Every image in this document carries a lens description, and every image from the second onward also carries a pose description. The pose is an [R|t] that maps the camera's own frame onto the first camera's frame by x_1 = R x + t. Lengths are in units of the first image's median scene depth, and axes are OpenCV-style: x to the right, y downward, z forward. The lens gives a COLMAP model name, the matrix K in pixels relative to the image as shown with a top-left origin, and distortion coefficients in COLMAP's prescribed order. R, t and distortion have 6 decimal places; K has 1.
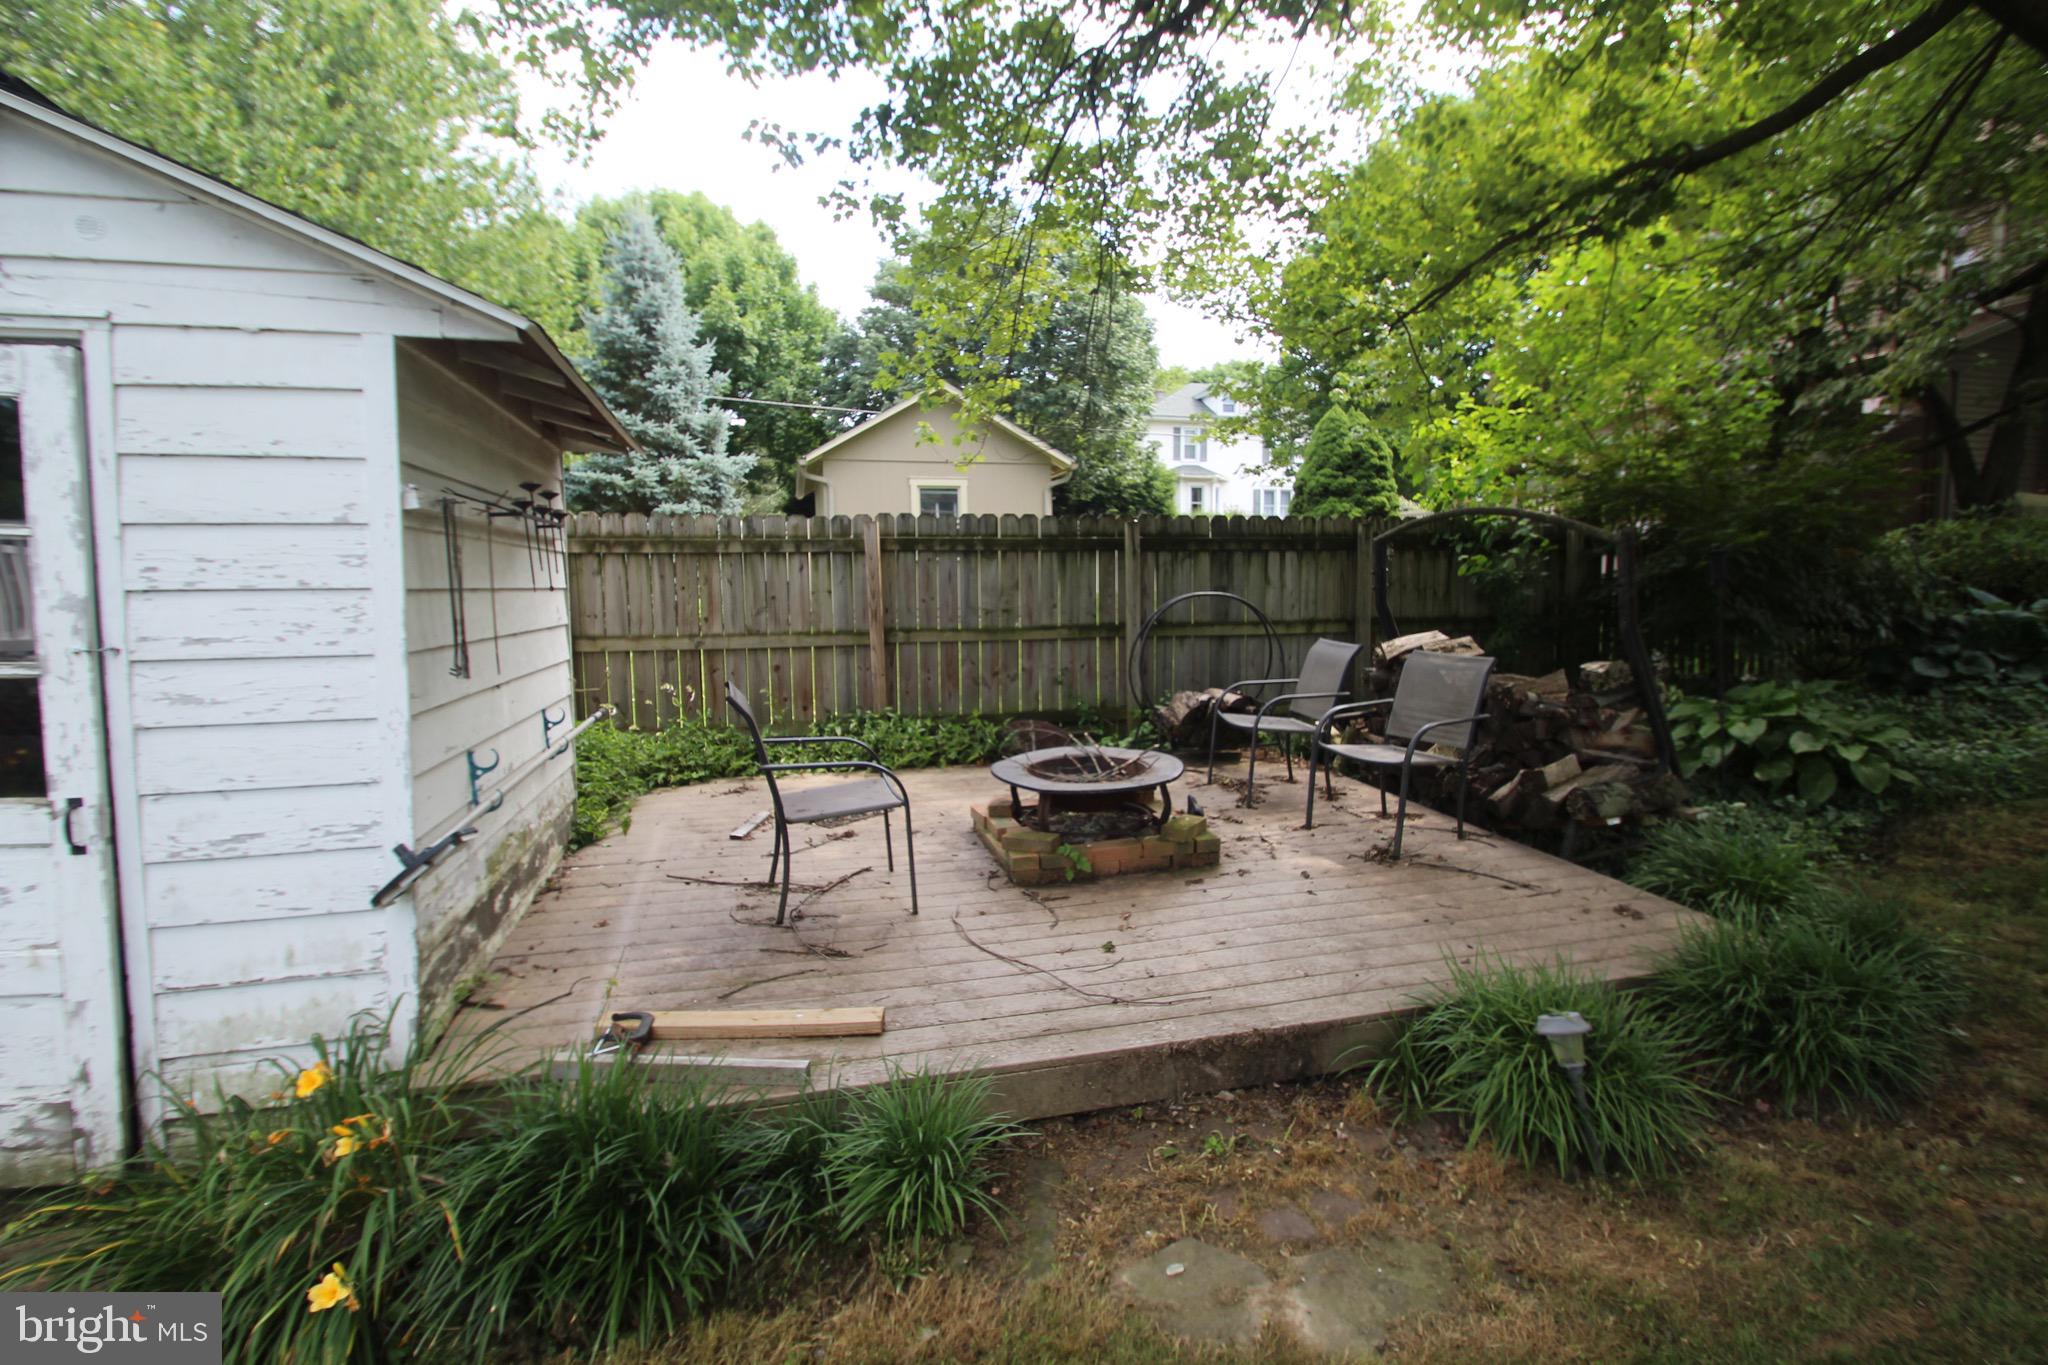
lens RADIAL K [[959.7, 0, 1034.3], [0, 959.7, 679.7], [0, 0, 1]] dist [0.006237, -0.011584]
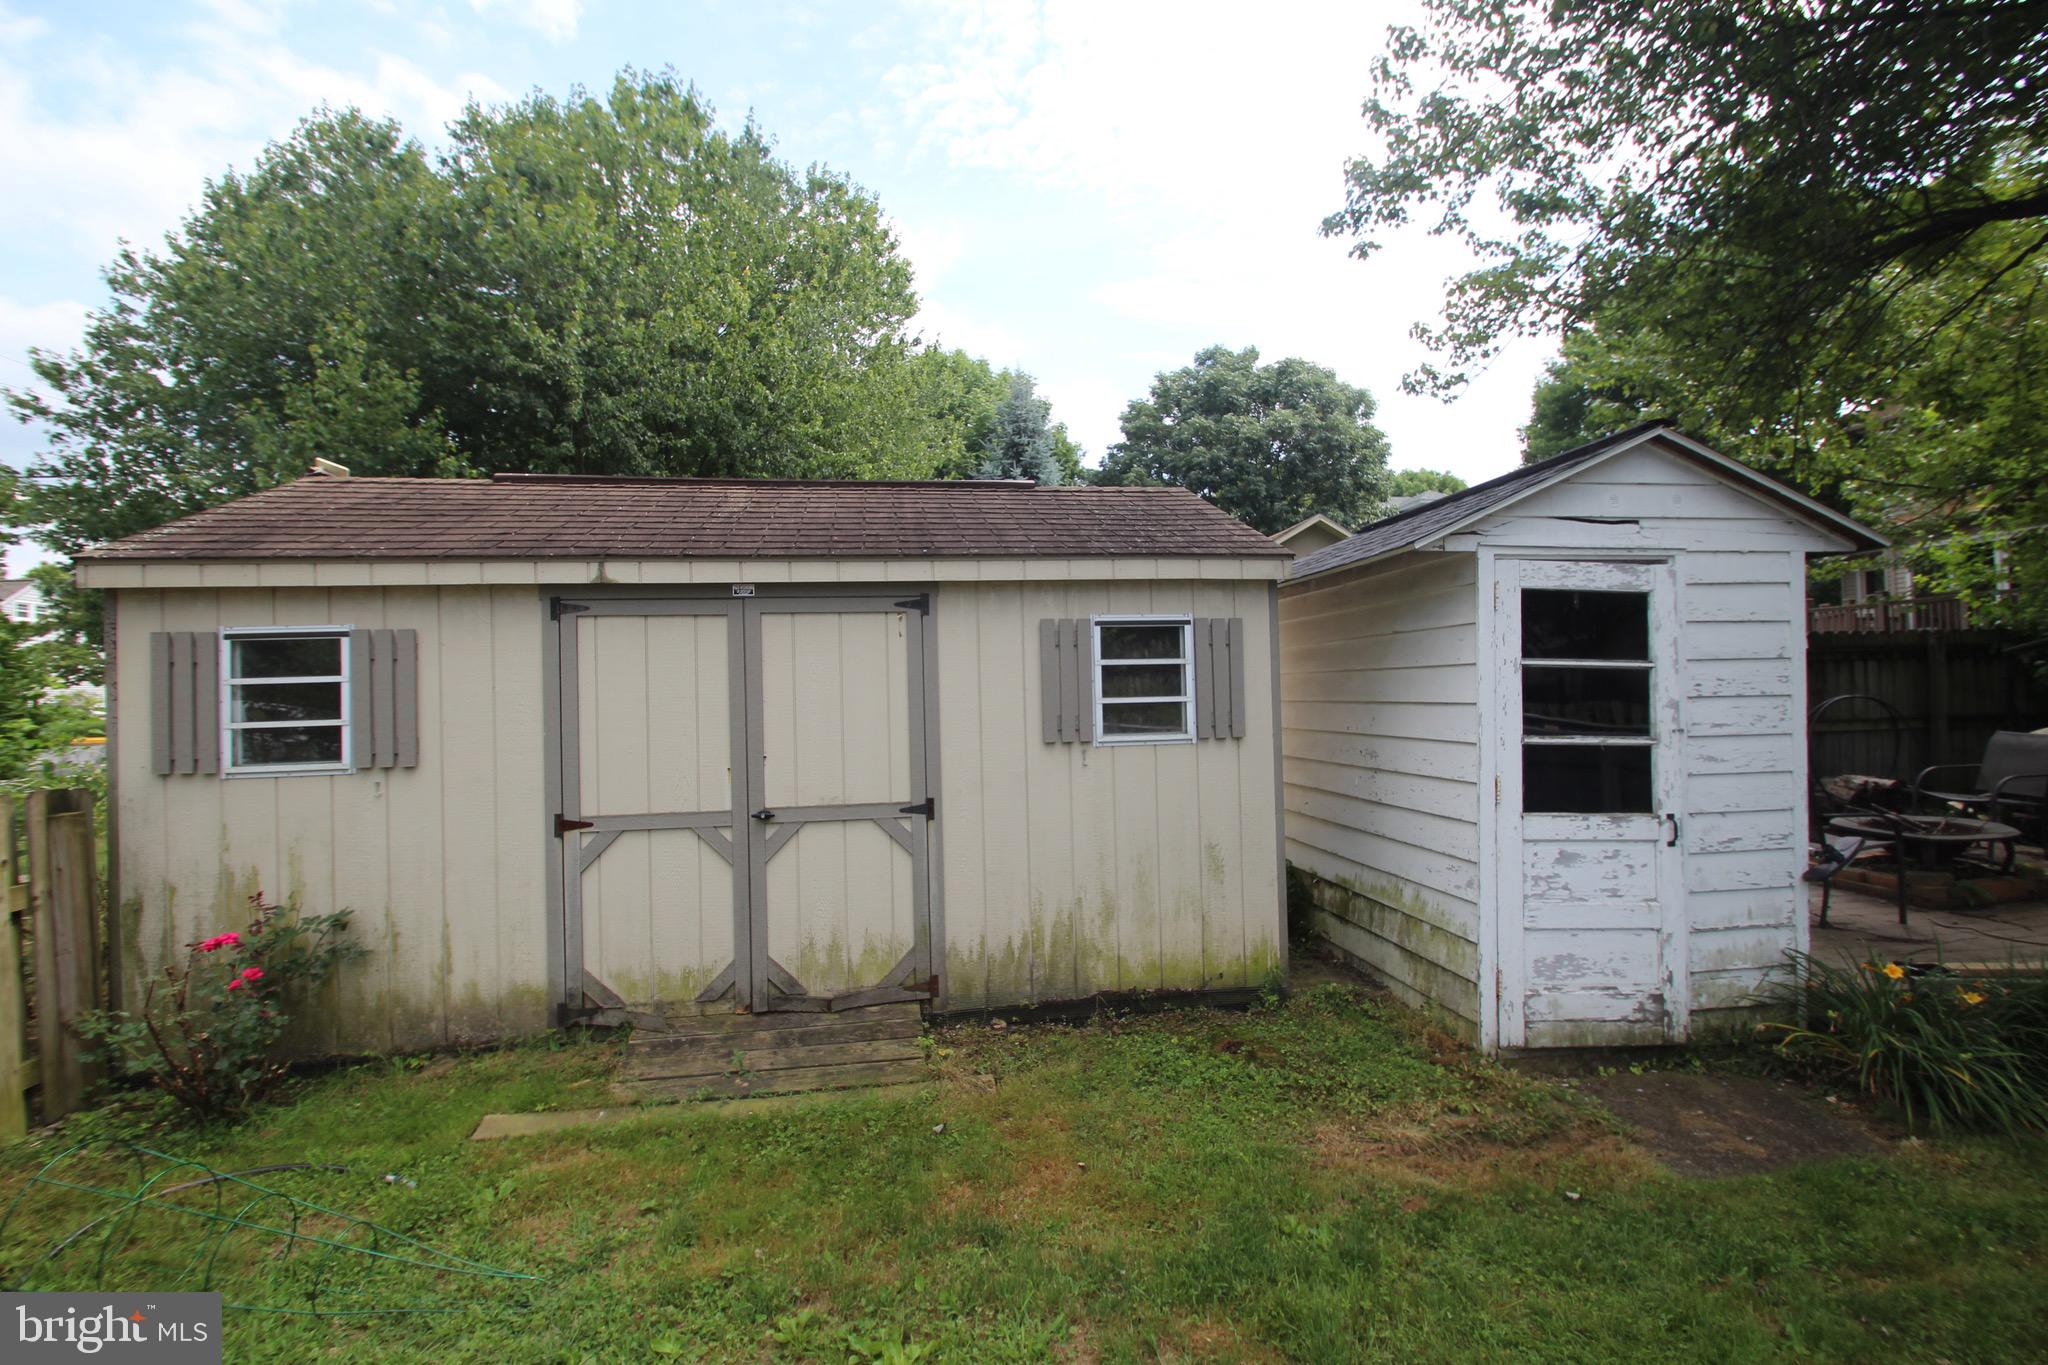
lens RADIAL K [[959.7, 0, 1034.3], [0, 959.7, 679.7], [0, 0, 1]] dist [0.006237, -0.011584]
pose [[0.992211, -0.011754, -0.124011, -1.098499], [-0.002358, 0.993587, -0.113045, 0.045534], [0.124544, 0.112457, 0.985821, -0.522067]]
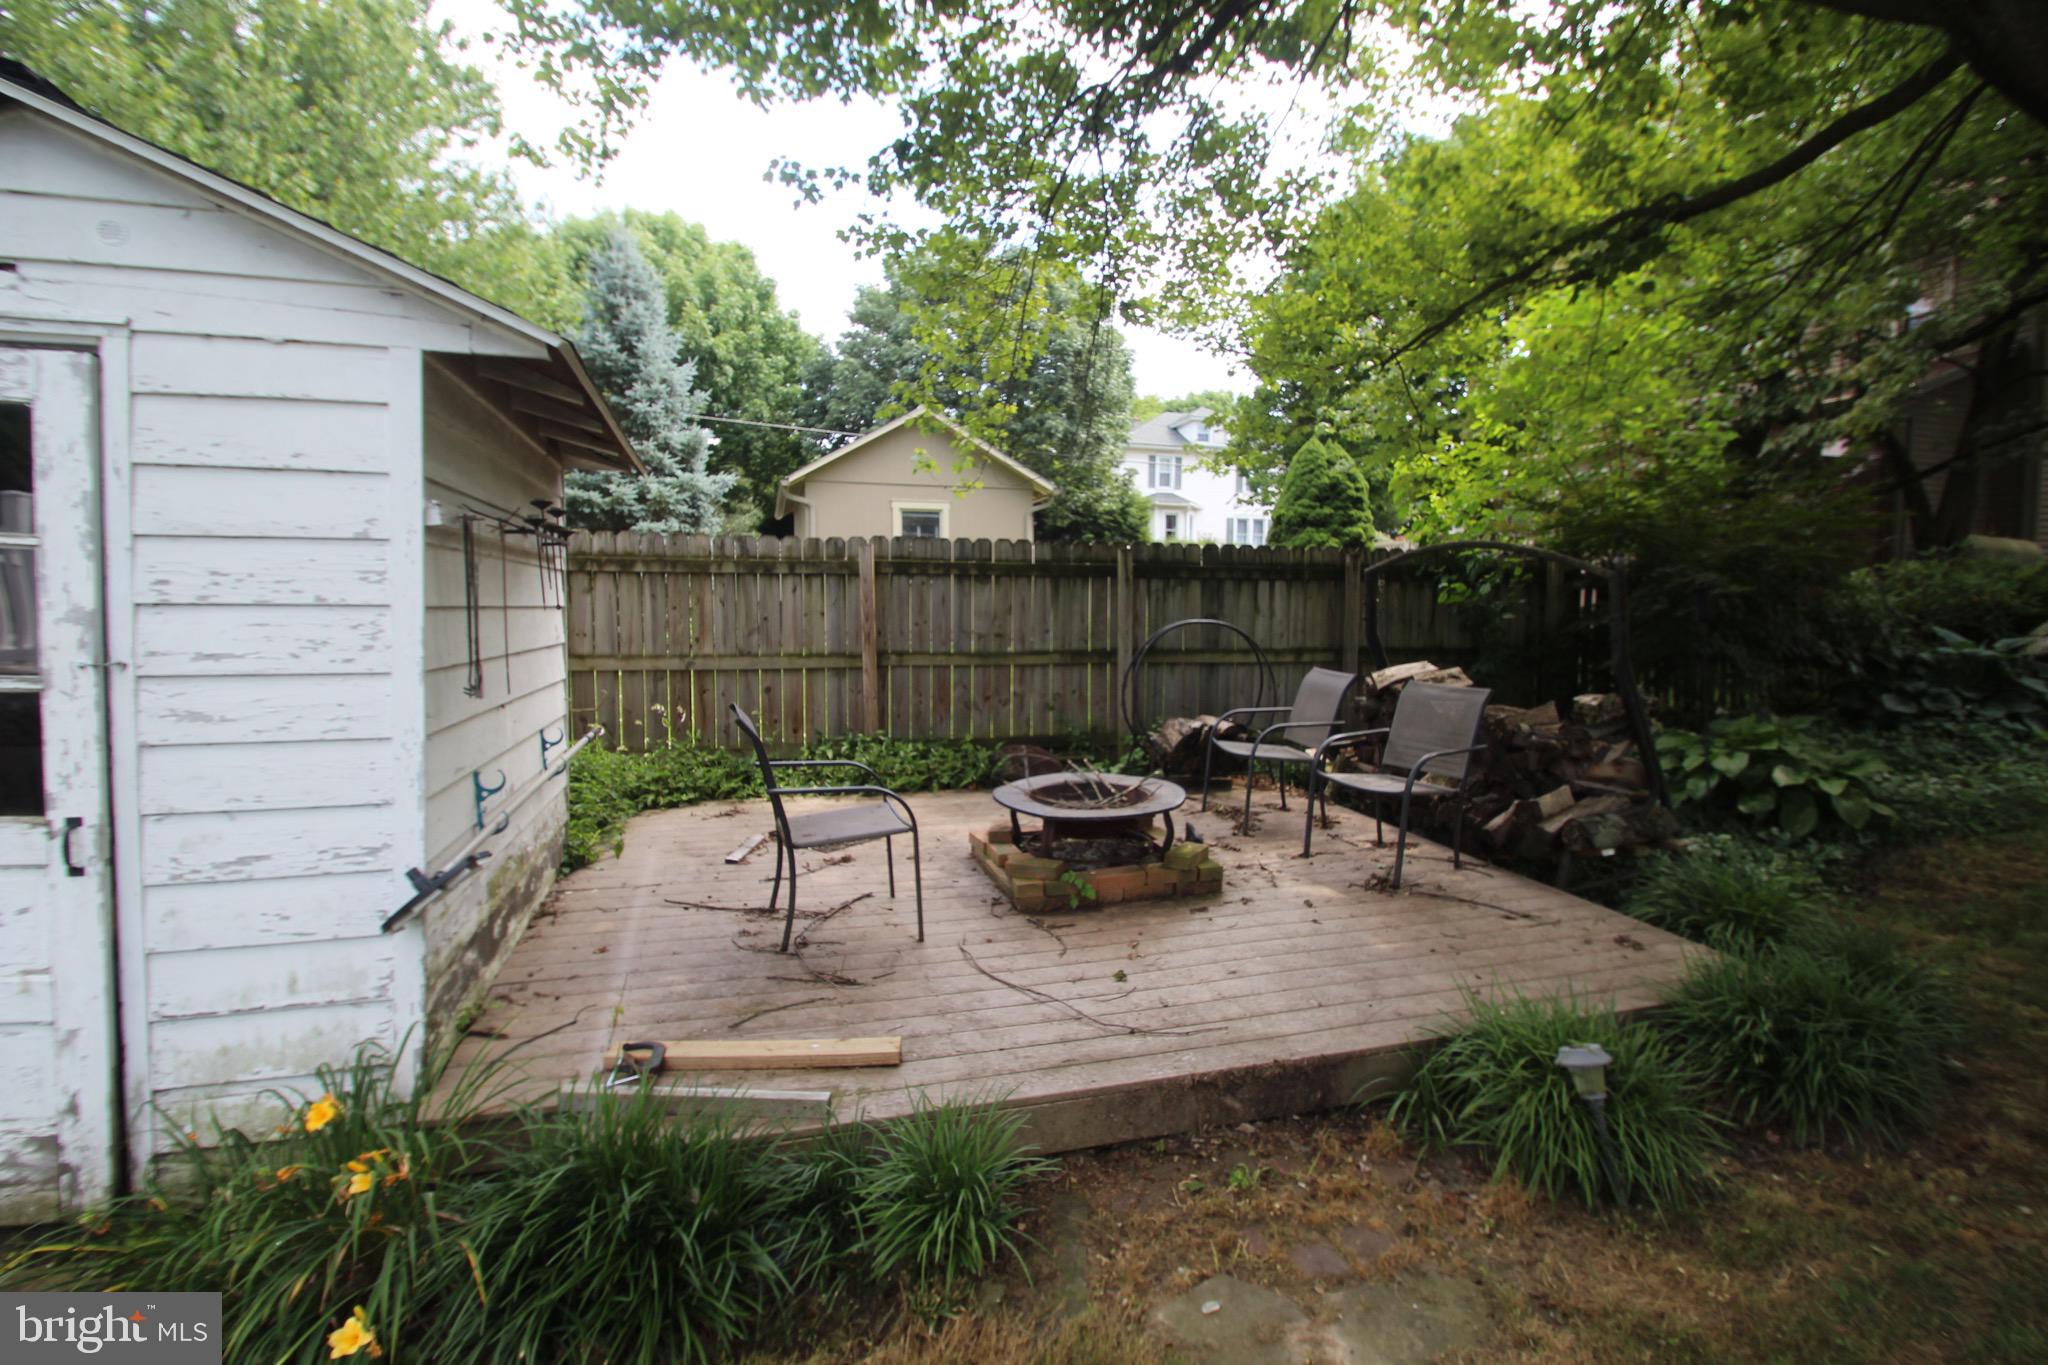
lens RADIAL K [[959.7, 0, 1034.3], [0, 959.7, 679.7], [0, 0, 1]] dist [0.006237, -0.011584]
pose [[0.999438, 0.013394, 0.030736, -0.037931], [-0.012626, 0.999607, -0.025041, -0.001757], [-0.031060, 0.024639, 0.999214, 0.001784]]
